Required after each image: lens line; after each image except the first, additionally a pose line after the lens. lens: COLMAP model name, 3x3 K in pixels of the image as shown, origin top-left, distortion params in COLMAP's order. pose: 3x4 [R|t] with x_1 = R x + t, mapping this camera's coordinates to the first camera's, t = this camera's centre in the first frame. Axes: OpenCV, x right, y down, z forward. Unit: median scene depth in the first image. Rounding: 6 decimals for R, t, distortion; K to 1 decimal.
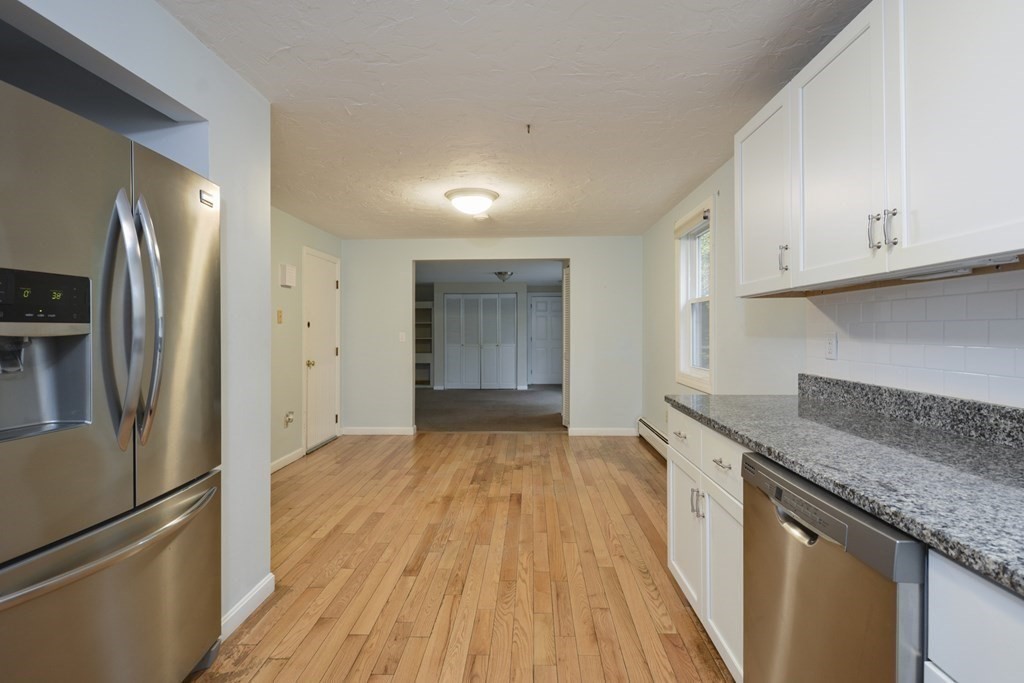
lens RADIAL K [[491.1, 0, 514.4], [0, 491.1, 337.5], [0, 0, 1]] dist [0.000222, -0.000032]
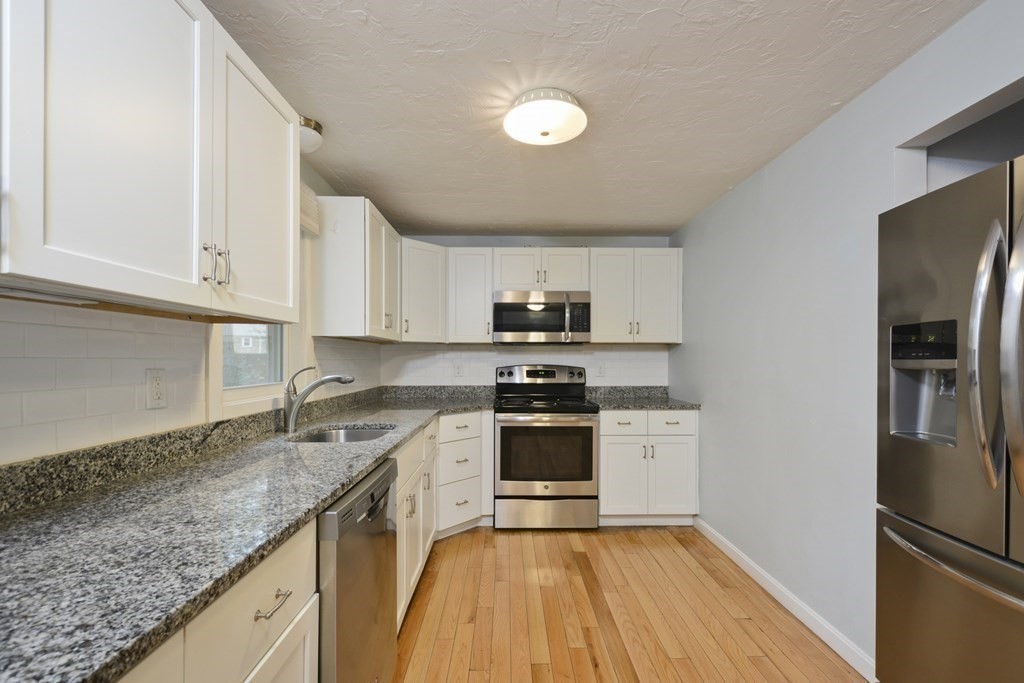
lens RADIAL K [[448.3, 0, 510.8], [0, 448.3, 350.9], [0, 0, 1]] dist [-0.000665, -0.000012]
pose [[-0.999144, 0.002434, -0.041302, 0.199552], [0.002680, 0.999979, -0.005916, -0.041283], [0.041287, -0.006022, -0.999129, 1.822575]]
